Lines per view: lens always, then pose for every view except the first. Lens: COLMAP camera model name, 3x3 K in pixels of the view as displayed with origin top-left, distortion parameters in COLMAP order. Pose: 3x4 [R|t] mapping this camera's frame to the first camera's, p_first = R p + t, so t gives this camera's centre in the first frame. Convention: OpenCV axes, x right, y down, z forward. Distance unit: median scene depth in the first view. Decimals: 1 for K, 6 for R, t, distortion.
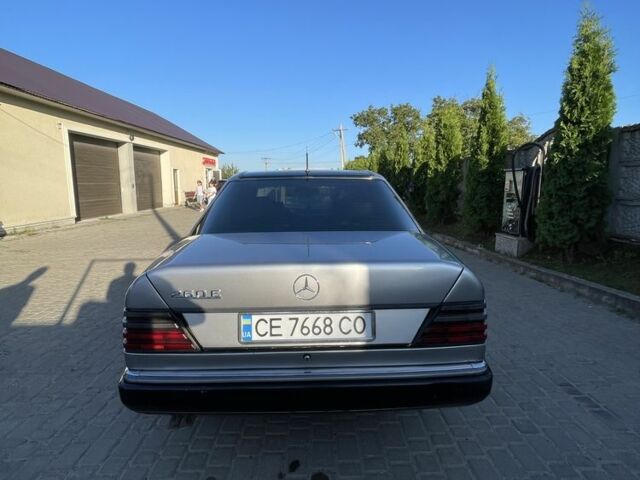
lens RADIAL K [[338.1, 0, 321.1], [0, 338.1, 242.3], [0, 0, 1]] dist [-0.001304, 0.003953]
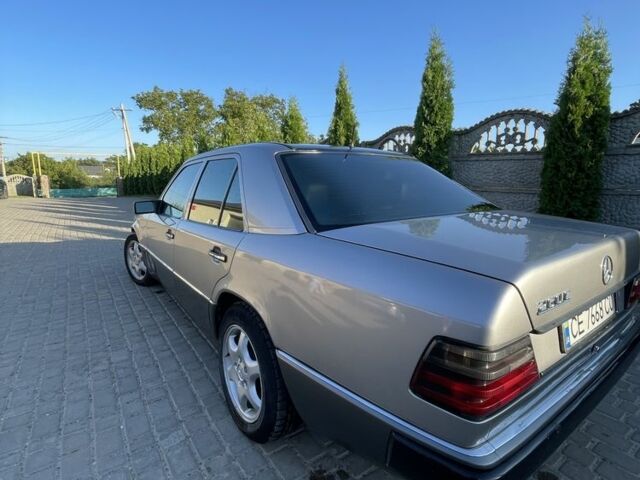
lens RADIAL K [[338.1, 0, 322.6], [0, 338.1, 236.8], [0, 0, 1]] dist [-0.001304, 0.003953]
pose [[0.829166, -0.090041, 0.551703, -0.205135], [0.084504, 0.995790, 0.035516, -0.011480], [-0.552579, 0.017172, 0.833284, 0.126417]]
